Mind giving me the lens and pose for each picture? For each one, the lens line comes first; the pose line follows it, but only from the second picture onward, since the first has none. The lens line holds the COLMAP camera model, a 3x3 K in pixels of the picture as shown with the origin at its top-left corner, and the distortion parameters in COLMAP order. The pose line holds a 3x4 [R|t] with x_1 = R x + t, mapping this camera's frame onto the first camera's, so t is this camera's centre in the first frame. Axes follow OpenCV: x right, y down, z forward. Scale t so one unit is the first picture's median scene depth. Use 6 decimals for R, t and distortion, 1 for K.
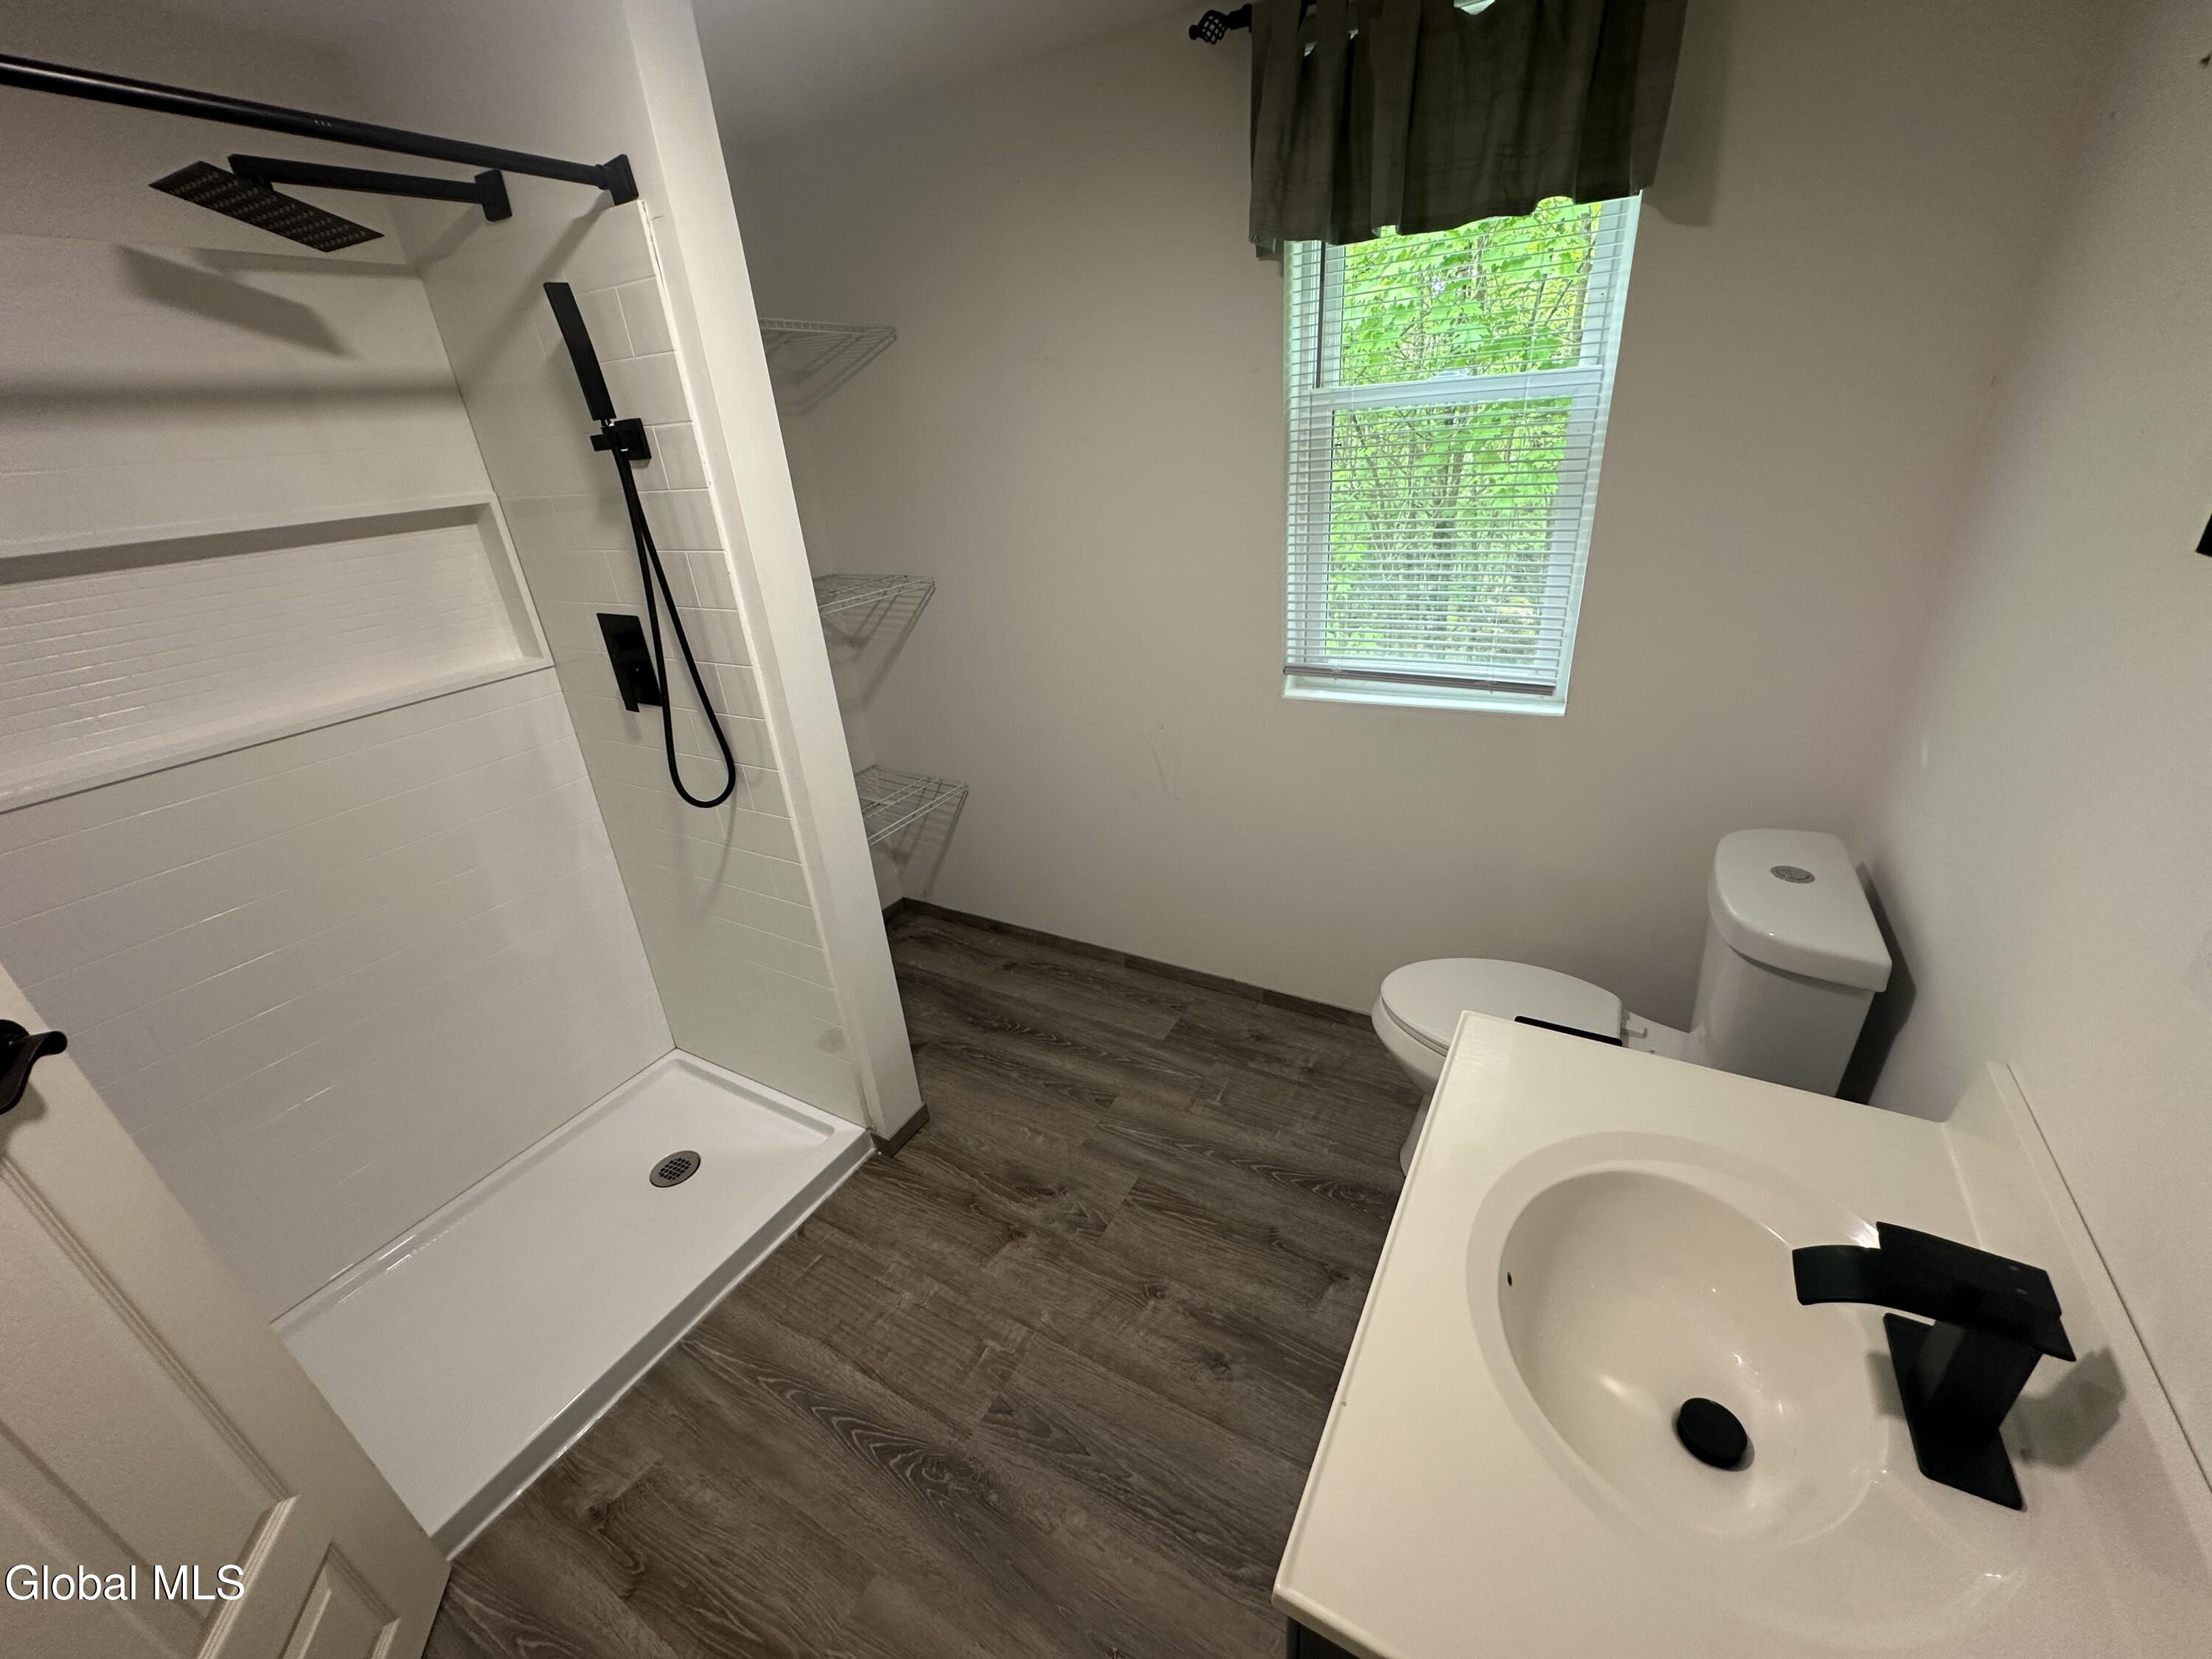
lens RADIAL K [[882.7, 0, 1106.1], [0, 882.7, 824.1], [0, 0, 1]] dist [-0.000853, 0.000605]
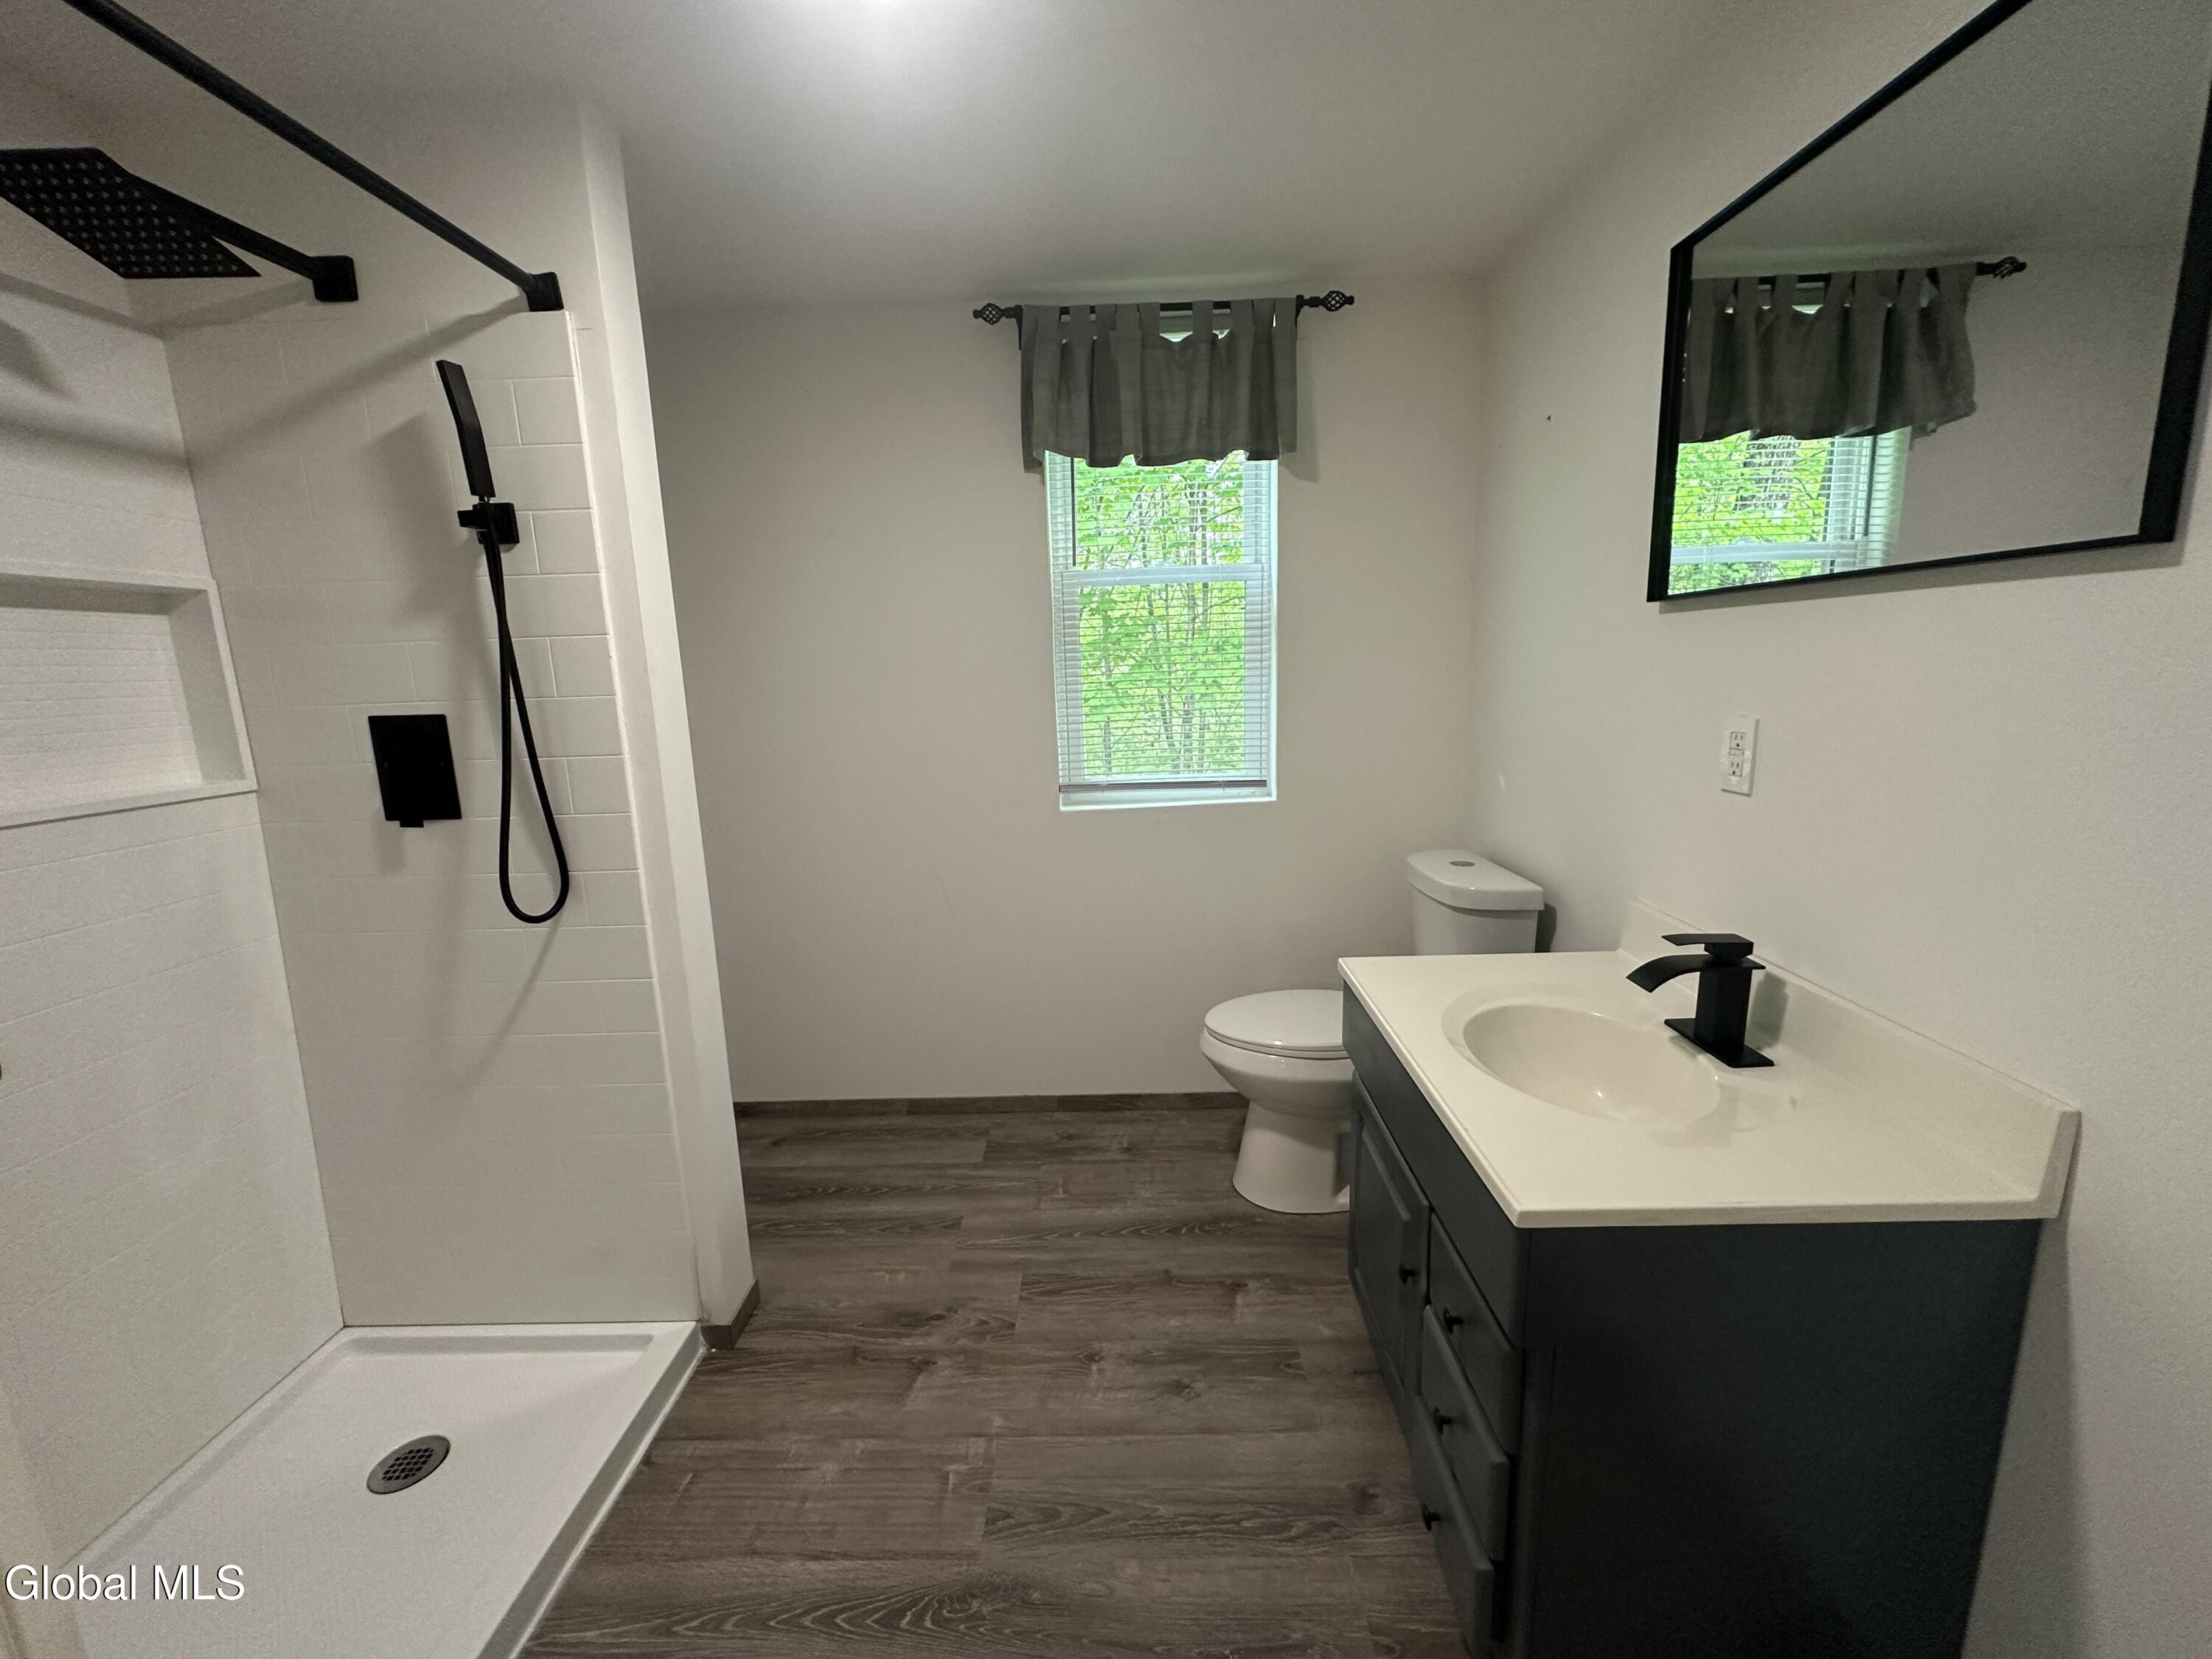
lens RADIAL K [[882.7, 0, 1106.1], [0, 882.7, 824.1], [0, 0, 1]] dist [-0.000853, 0.000605]
pose [[0.876516, -0.042927, 0.479455, -0.360507], [0.174149, 0.956829, -0.232703, 0.181791], [-0.448767, 0.287465, 0.846152, -0.013852]]
